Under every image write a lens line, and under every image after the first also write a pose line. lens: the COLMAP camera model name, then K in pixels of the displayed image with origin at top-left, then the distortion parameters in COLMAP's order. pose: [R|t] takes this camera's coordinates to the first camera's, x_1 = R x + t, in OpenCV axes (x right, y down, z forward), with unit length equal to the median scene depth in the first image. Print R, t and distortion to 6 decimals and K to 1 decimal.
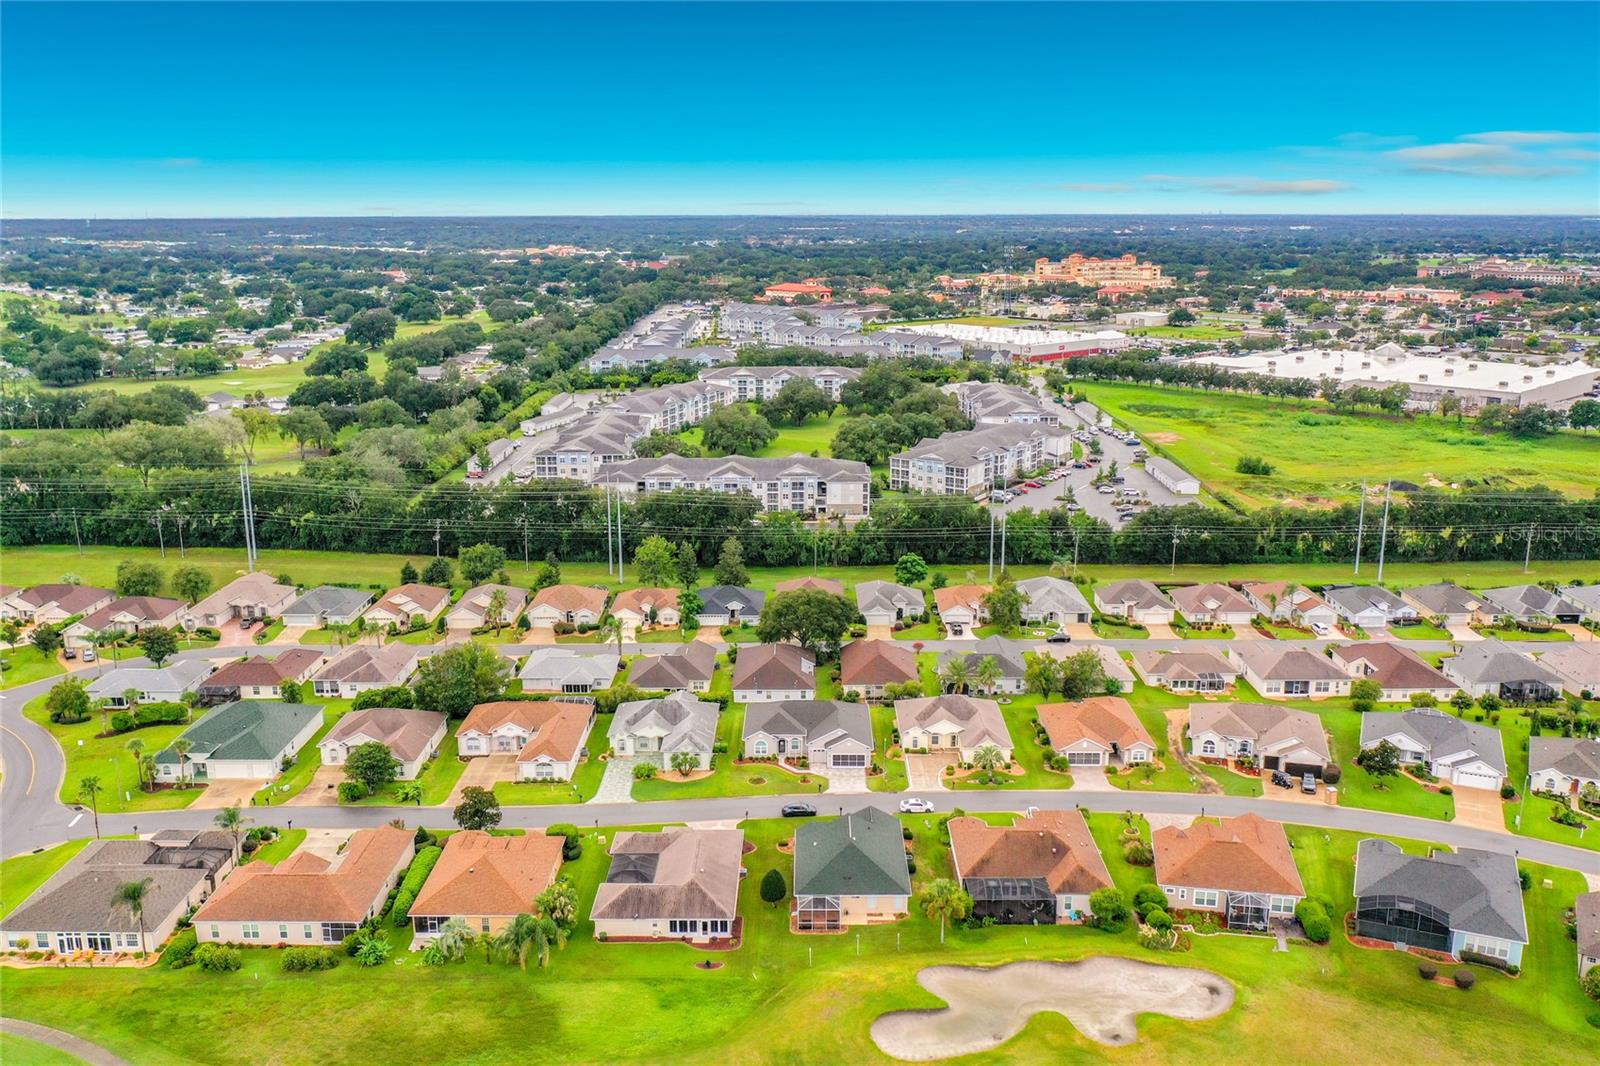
lens RADIAL K [[1327.5, 0, 800.0], [0, 1327.5, 533.0], [0, 0, 1]] dist [-0.021639, -0.004309]
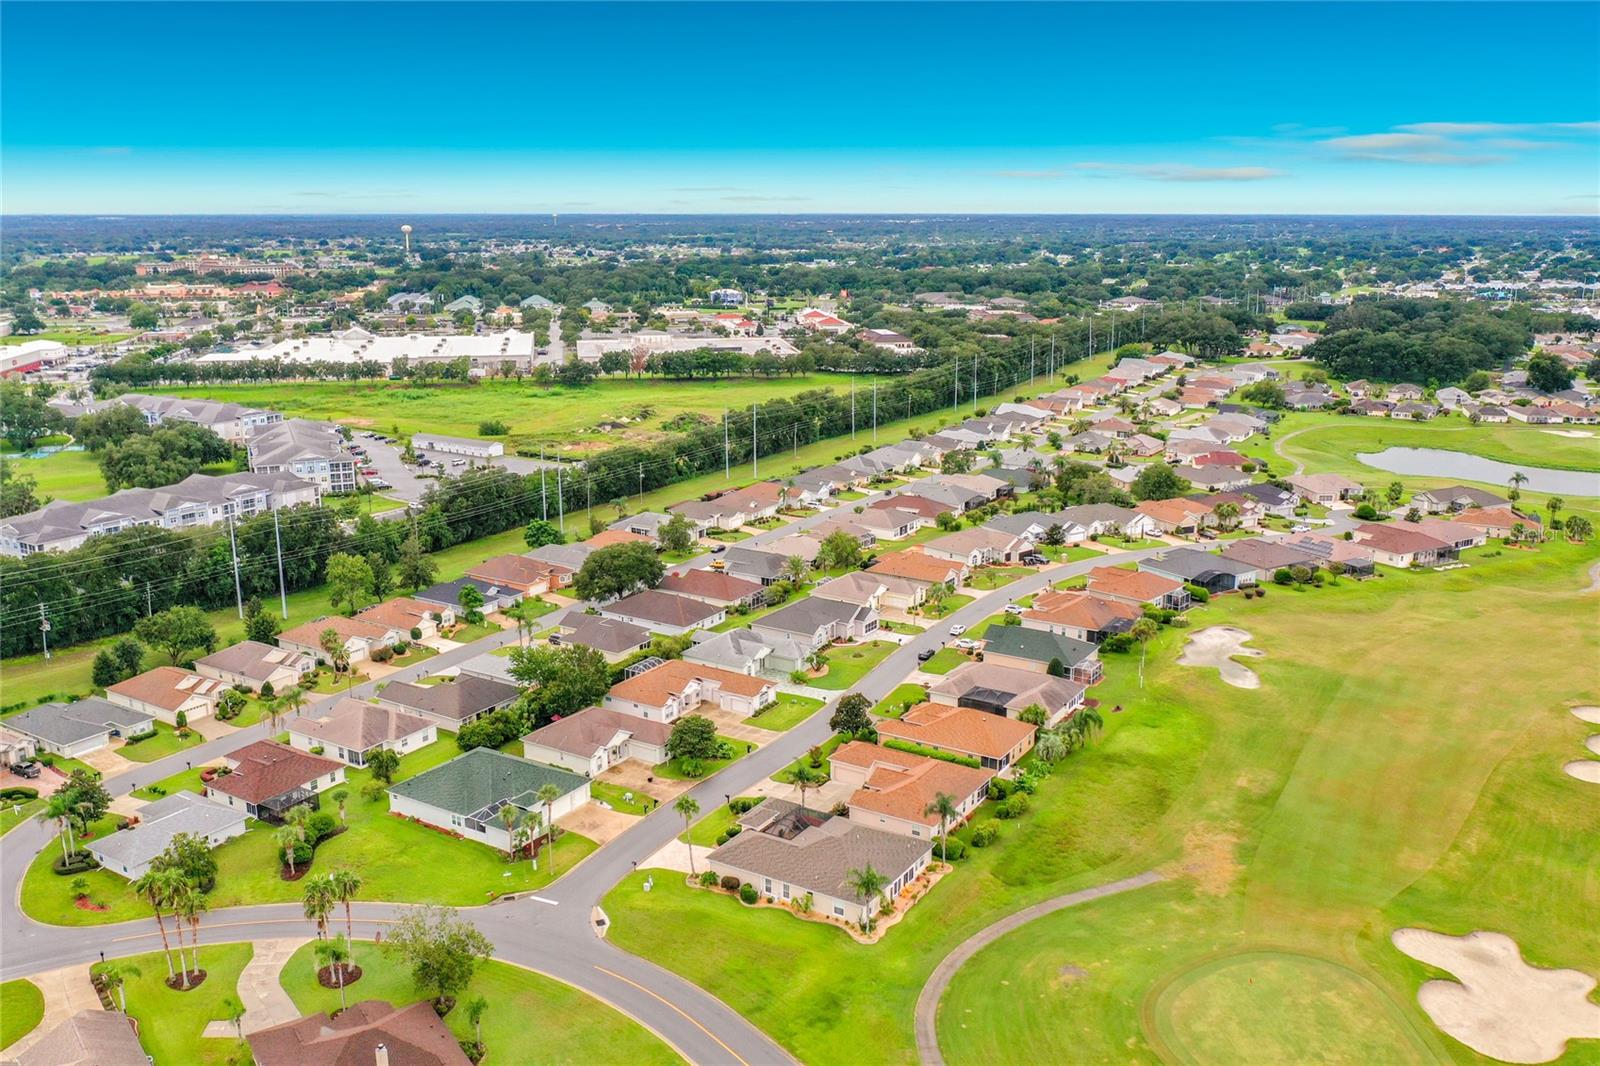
lens RADIAL K [[1334.0, 0, 800.0], [0, 1334.0, 533.0], [0, 0, 1]] dist [-0.002101, -0.002274]
pose [[0.520466, -0.196855, 0.830881, -1.041459], [0.198551, 0.974291, 0.106460, -0.068946], [-0.830477, 0.109564, 0.546172, 0.326367]]
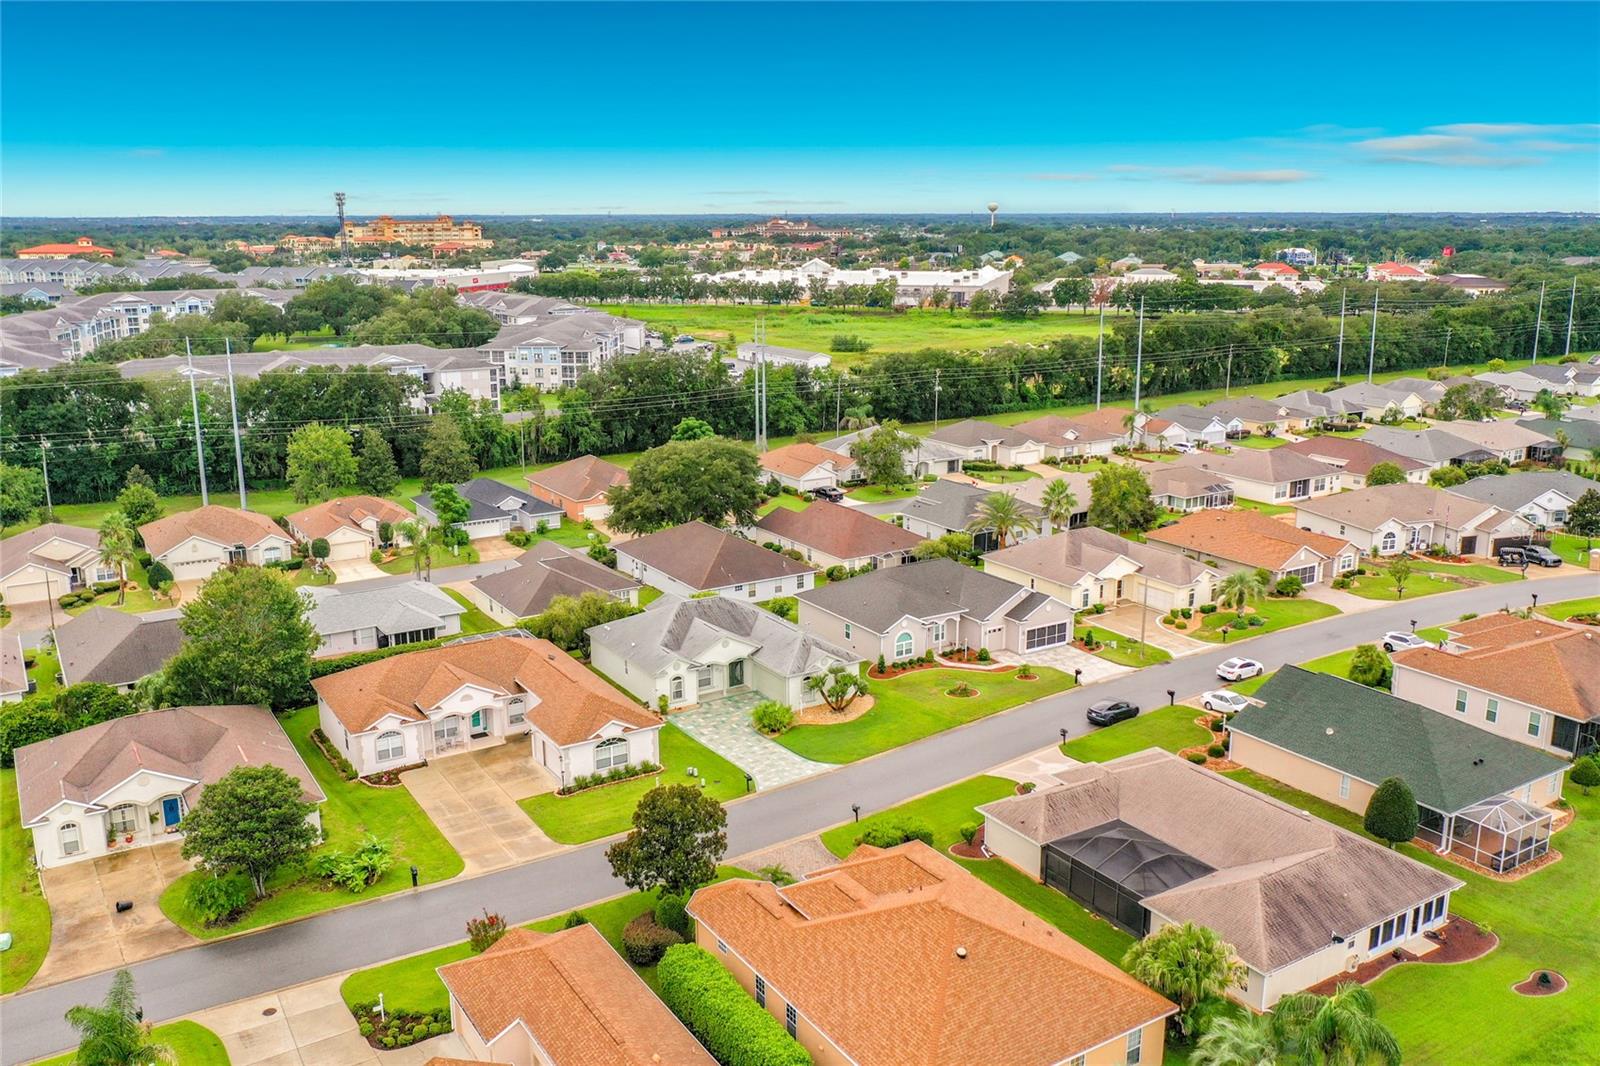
lens RADIAL K [[1325.6, 0, 800.0], [0, 1325.6, 533.0], [0, 0, 1]] dist [-0.021149, -0.003331]
pose [[0.843741, -0.124779, 0.522045, -0.358635], [0.126558, 0.991429, 0.032424, 0.089035], [-0.521617, 0.038712, 0.852301, 0.529489]]
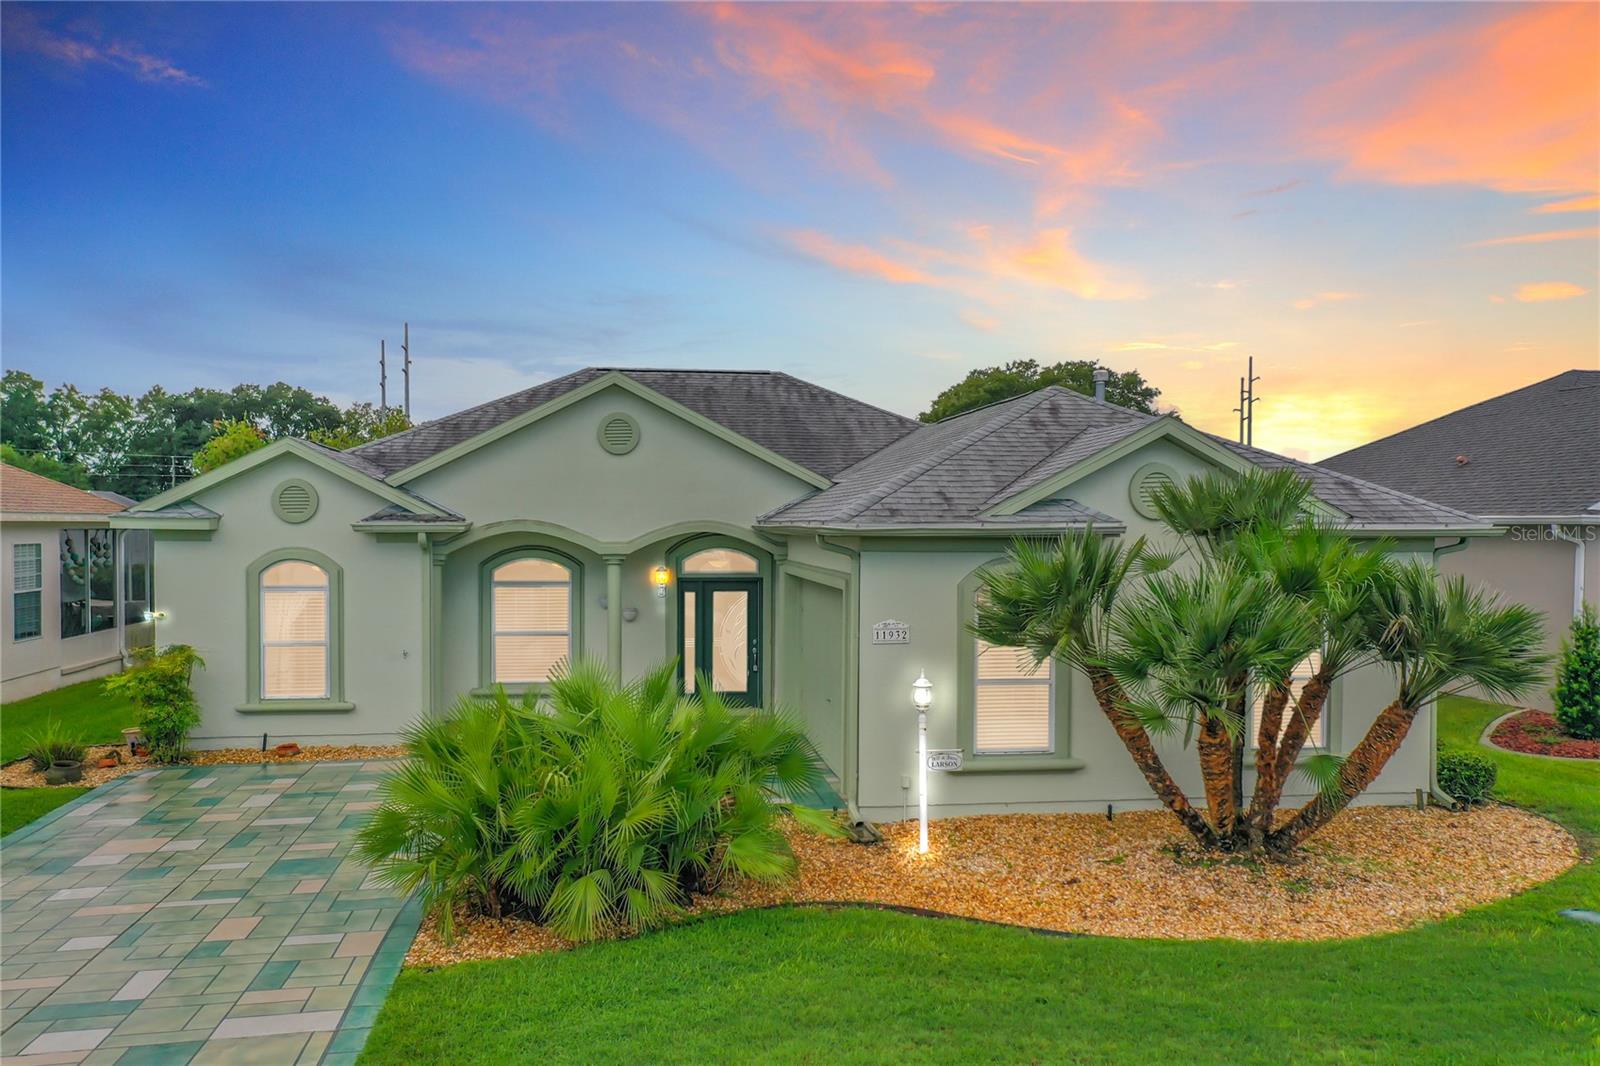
lens RADIAL K [[1262.7, 0, 802.0], [0, 1262.7, 563.6], [0, 0, 1]] dist [0.042643, 0.000188]
pose [[0.987694, 0.003998, 0.156347, -0.113199], [0.028341, 0.978548, -0.204061, 0.175031], [-0.153809, 0.205980, 0.966393, 0.909844]]
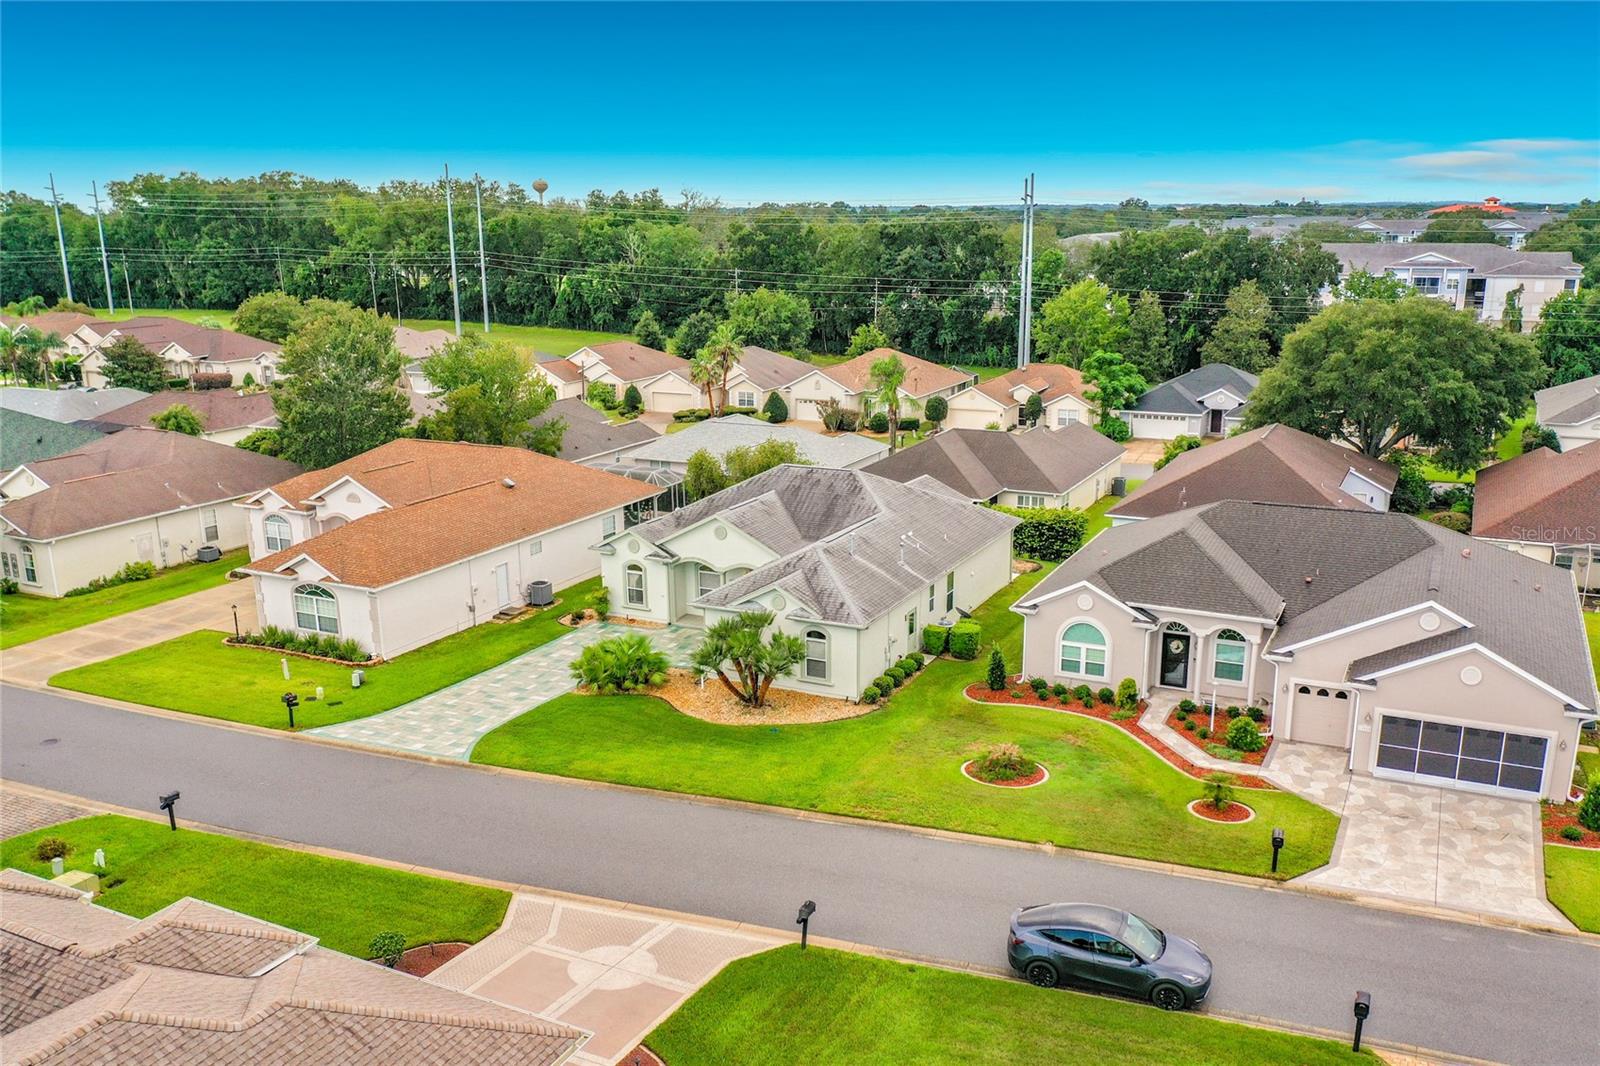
lens RADIAL K [[1346.9, 0, 794.1], [0, 1346.9, 571.9], [0, 0, 1]] dist [-0.031901, -0.012960]
pose [[0.893949, 0.108794, -0.434763, 0.030274], [-0.097162, 0.994063, 0.048969, 0.139126], [0.437509, -0.001534, 0.899213, 0.743504]]
